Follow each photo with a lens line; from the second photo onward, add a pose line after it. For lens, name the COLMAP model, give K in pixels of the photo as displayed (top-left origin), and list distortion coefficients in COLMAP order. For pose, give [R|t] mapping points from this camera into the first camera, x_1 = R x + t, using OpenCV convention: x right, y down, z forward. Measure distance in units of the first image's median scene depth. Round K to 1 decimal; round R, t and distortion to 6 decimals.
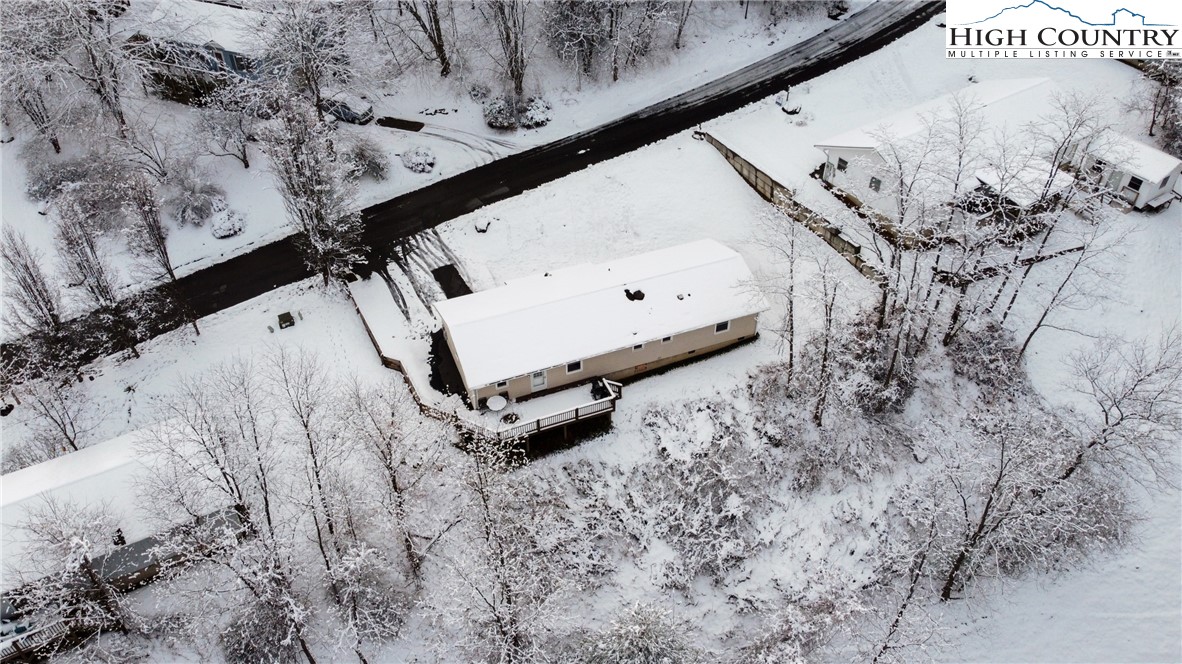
lens RADIAL K [[897.2, 0, 591.0], [0, 897.2, 332.0], [0, 0, 1]] dist [-0.002605, -0.000878]
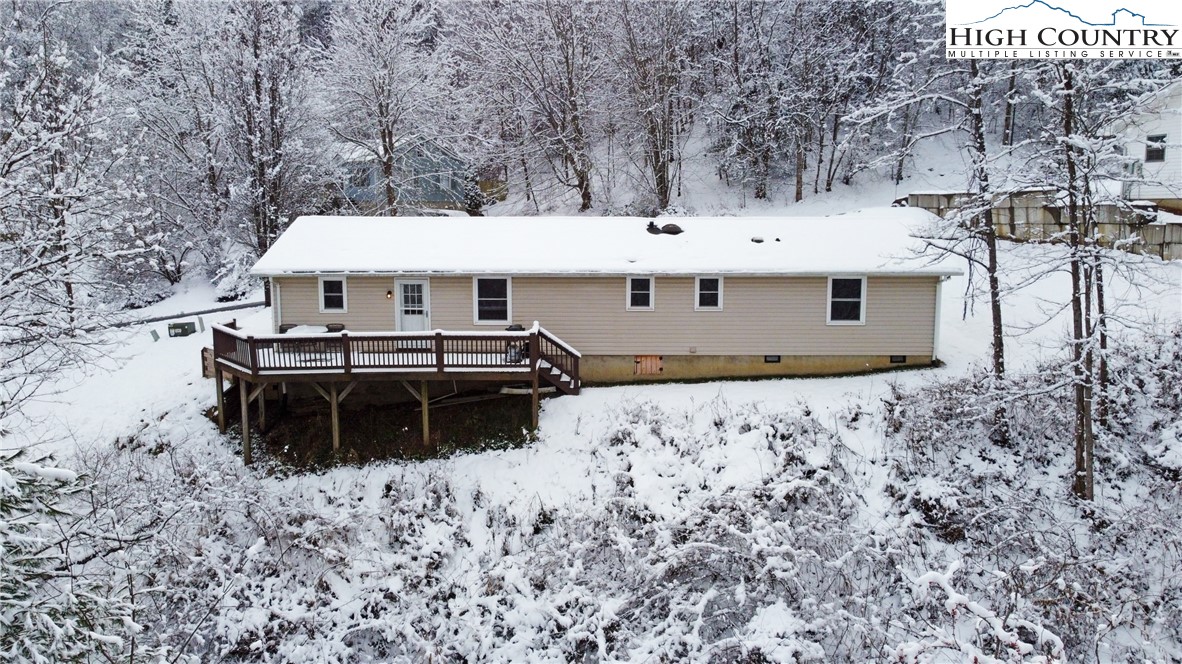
lens RADIAL K [[897.2, 0, 591.0], [0, 897.2, 332.0], [0, 0, 1]] dist [-0.002605, -0.000878]
pose [[0.926985, 0.052618, -0.371390, 0.203840], [-0.240395, 0.843385, -0.480533, 0.261140], [0.287941, 0.534726, 0.794454, 0.640194]]
